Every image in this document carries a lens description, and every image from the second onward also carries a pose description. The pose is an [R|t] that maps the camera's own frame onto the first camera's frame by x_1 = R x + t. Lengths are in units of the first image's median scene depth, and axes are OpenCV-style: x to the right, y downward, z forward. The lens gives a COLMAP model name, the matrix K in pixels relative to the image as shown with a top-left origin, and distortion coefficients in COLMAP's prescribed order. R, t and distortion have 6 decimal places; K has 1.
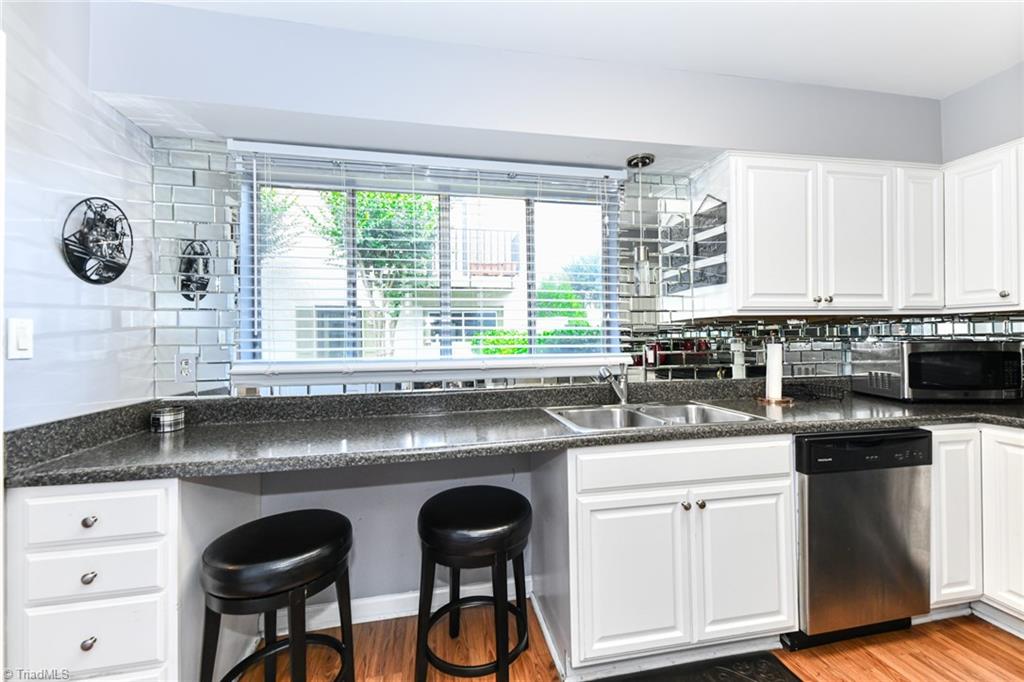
lens RADIAL K [[413.8, 0, 518.3], [0, 413.8, 320.6], [0, 0, 1]] dist [0.008978, -0.000386]
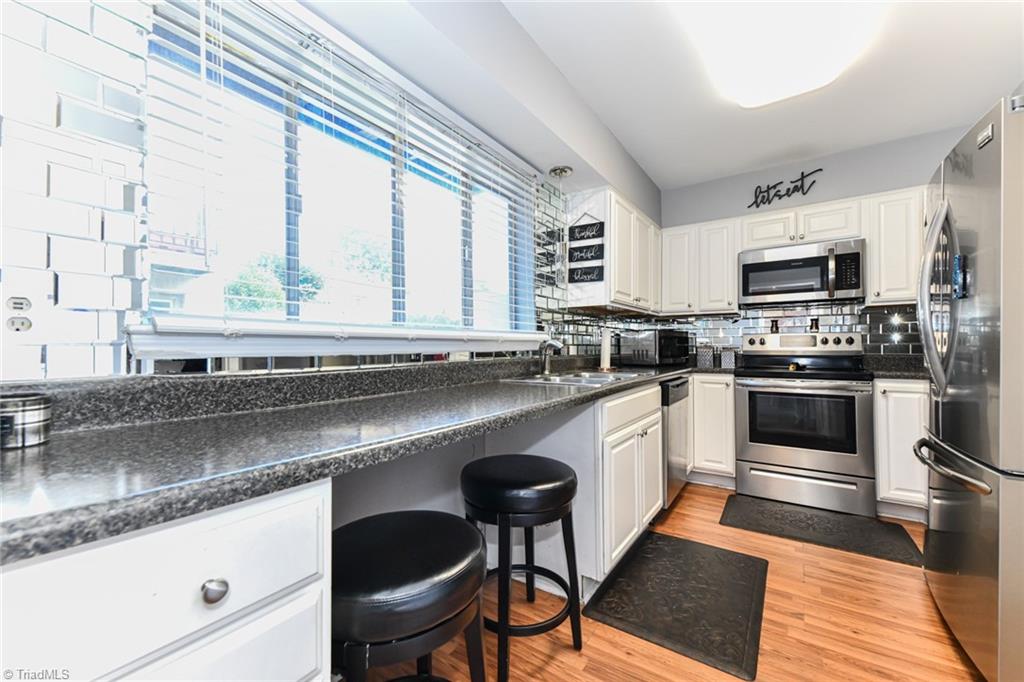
lens RADIAL K [[408.4, 0, 511.4], [0, 408.4, 337.5], [0, 0, 1]] dist [0.015770, -0.000227]
pose [[0.710398, 0.026001, 0.703320, -0.659800], [-0.031014, 0.999503, -0.005624, 0.112915], [-0.703116, -0.017817, 0.710851, 0.263395]]
